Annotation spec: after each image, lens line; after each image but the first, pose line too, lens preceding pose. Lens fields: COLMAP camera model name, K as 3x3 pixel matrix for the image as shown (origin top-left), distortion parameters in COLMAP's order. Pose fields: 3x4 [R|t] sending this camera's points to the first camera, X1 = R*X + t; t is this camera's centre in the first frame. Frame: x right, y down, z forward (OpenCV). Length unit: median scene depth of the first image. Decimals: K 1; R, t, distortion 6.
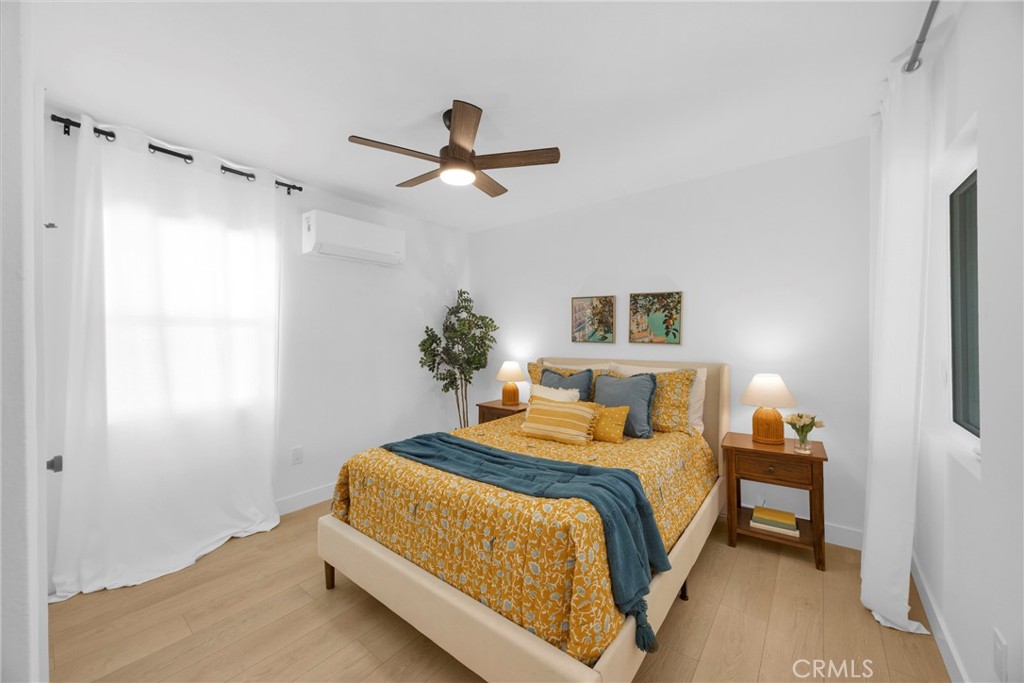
lens RADIAL K [[388.2, 0, 507.5], [0, 388.2, 336.7], [0, 0, 1]] dist [-0.000622, -0.000053]
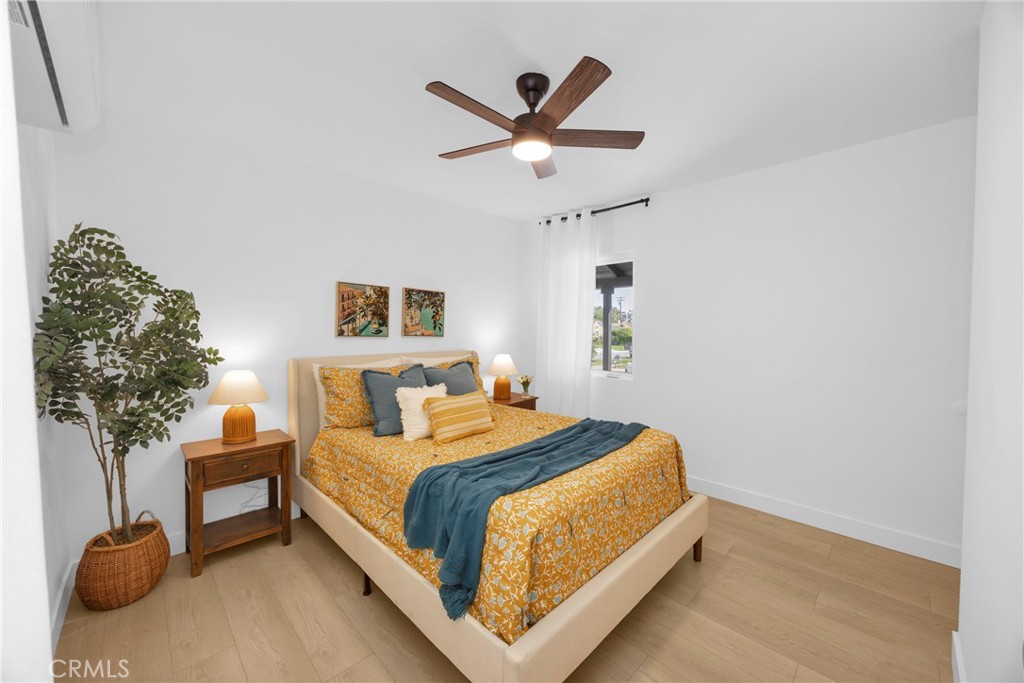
lens RADIAL K [[388.2, 0, 507.5], [0, 388.2, 336.7], [0, 0, 1]] dist [-0.000622, -0.000053]
pose [[0.108538, -0.010398, 0.994038, -0.667444], [0.004196, 0.999941, 0.010001, 0.008153], [-0.994083, 0.003086, 0.108576, 0.634191]]
